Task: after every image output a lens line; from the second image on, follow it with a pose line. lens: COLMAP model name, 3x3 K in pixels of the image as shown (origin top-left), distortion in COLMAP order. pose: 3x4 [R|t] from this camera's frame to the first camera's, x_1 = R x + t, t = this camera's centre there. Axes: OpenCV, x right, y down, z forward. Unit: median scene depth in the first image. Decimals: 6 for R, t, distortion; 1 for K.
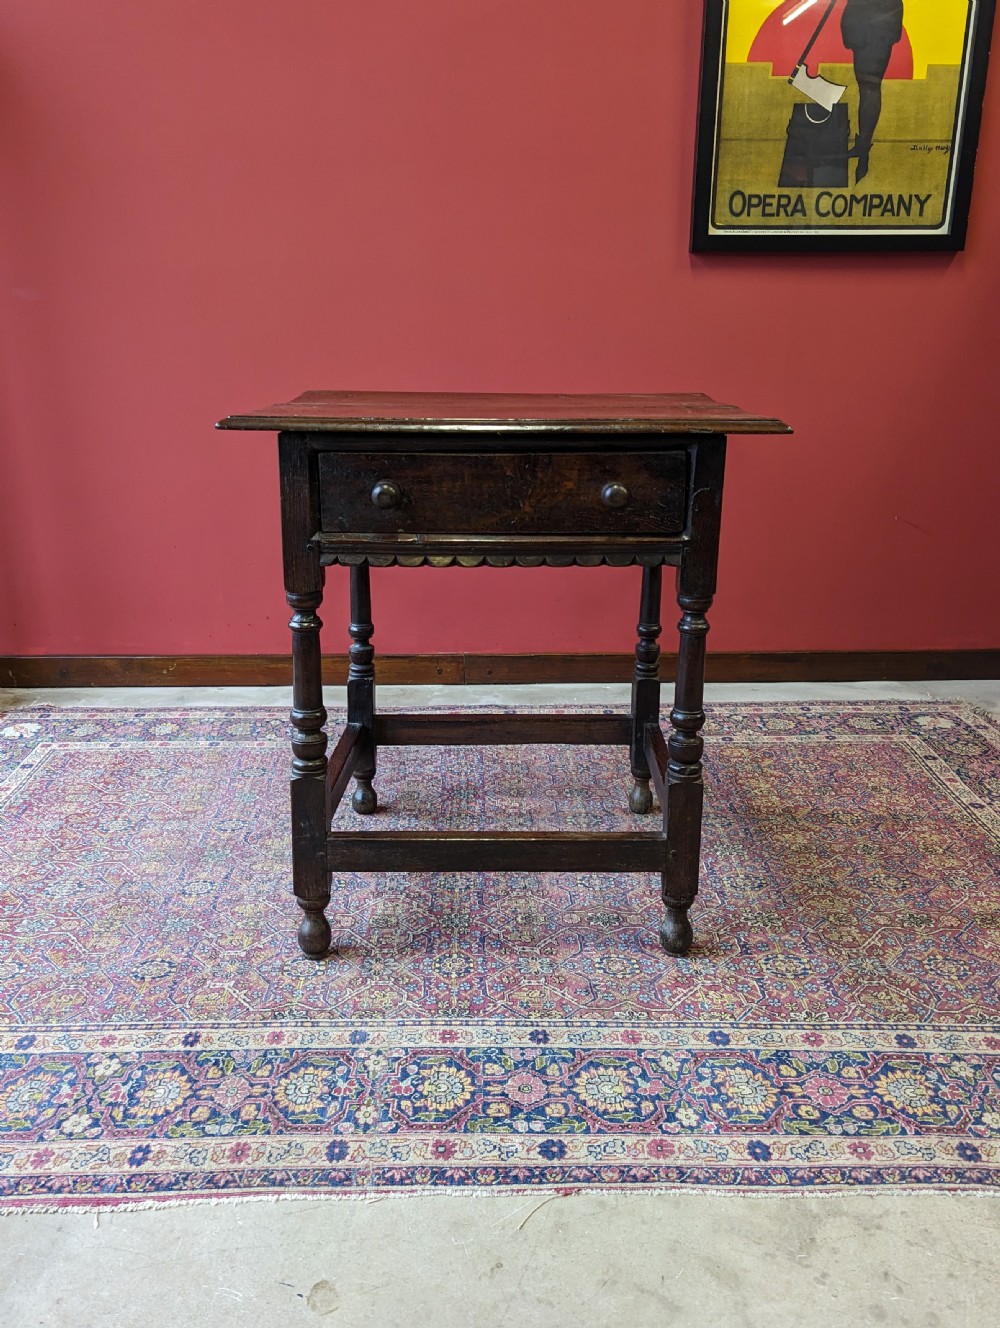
lens RADIAL K [[1069.5, 0, 505.1], [0, 1069.5, 633.3], [0, 0, 1]] dist [0.066306, -0.056223]
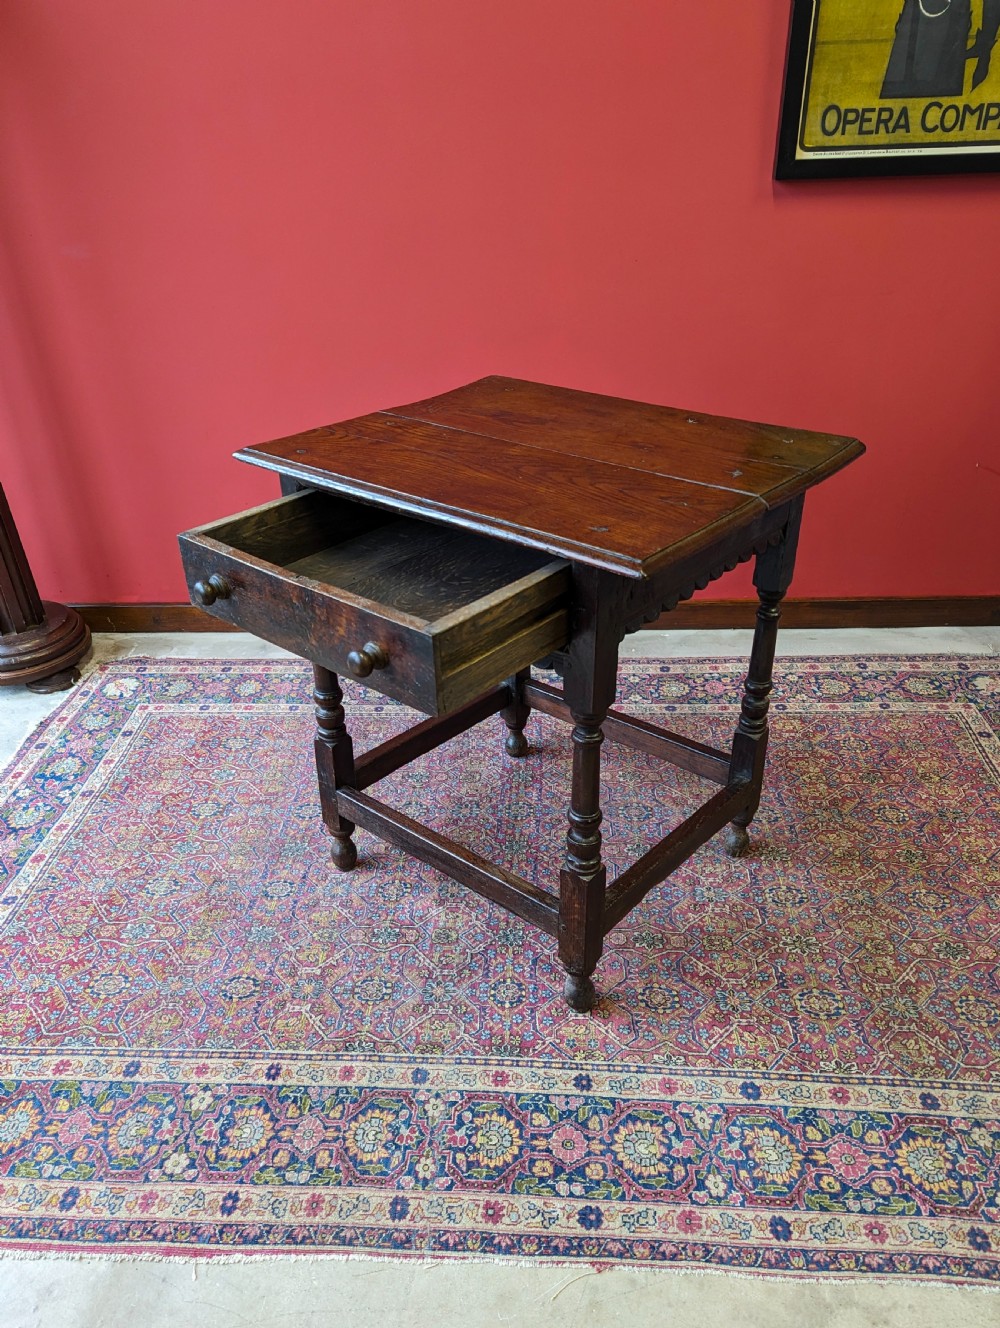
lens RADIAL K [[972.8, 0, 494.5], [0, 972.8, 691.8], [0, 0, 1]] dist [0.067229, -0.055354]
pose [[0.996294, 0.009717, -0.085457, 0.025016], [0.012003, 0.968164, 0.250030, -0.278206], [0.085166, -0.250129, 0.964460, 0.137569]]
